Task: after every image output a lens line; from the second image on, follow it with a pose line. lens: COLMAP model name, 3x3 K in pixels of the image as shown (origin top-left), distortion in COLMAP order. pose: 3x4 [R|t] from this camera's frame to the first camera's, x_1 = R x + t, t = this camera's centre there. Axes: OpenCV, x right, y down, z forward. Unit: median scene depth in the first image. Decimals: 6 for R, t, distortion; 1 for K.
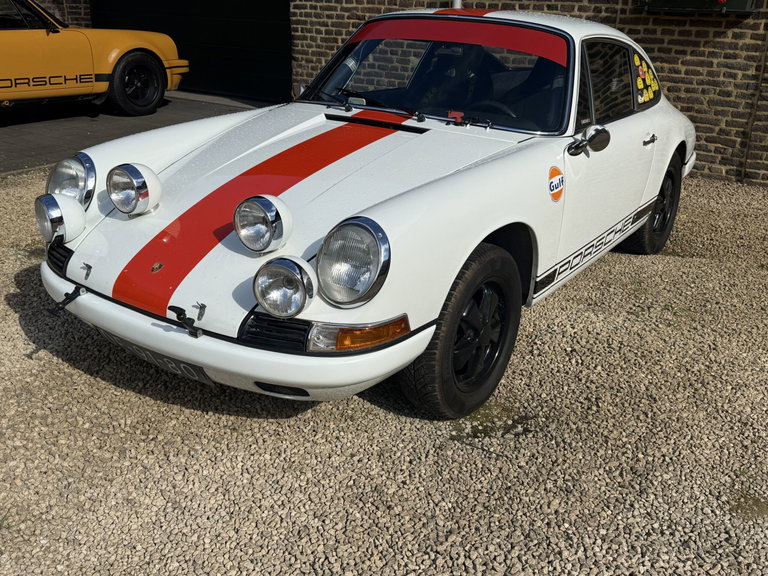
lens RADIAL K [[772.1, 0, 384.0], [0, 772.1, 288.0], [0, 0, 1]] dist [0.061709, -0.012765]
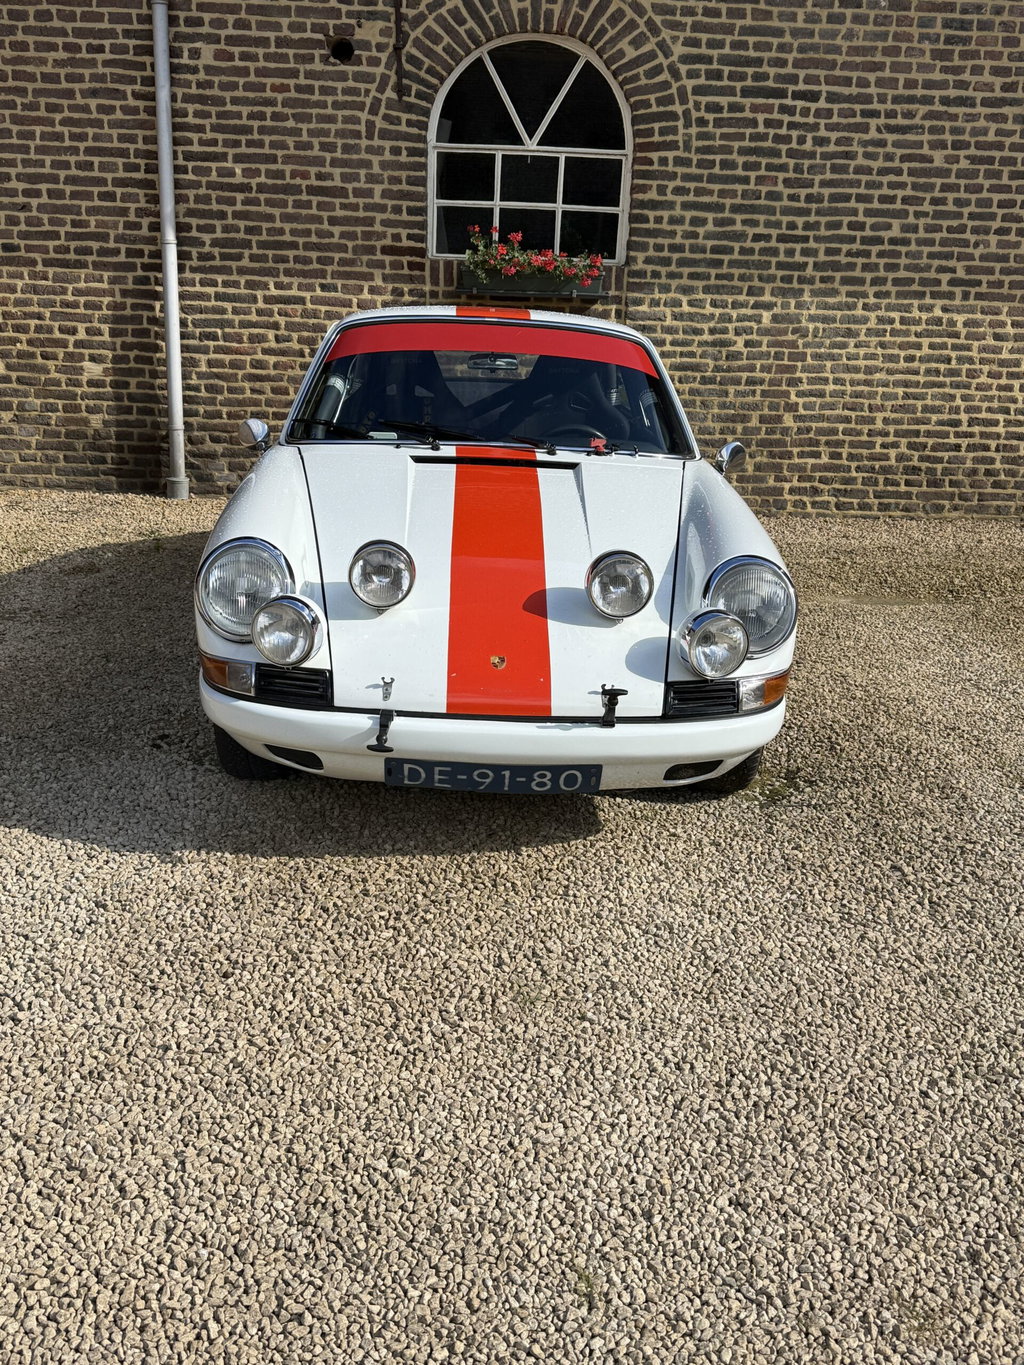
lens RADIAL K [[1372.3, 0, 512.0], [0, 1372.3, 682.5], [0, 0, 1]] dist [0.061709, -0.012765]
pose [[0.792459, -0.175741, 0.584058, -0.868430], [0.199983, 0.979520, 0.023395, -0.028679], [-0.576208, 0.098262, 0.811375, -0.095776]]
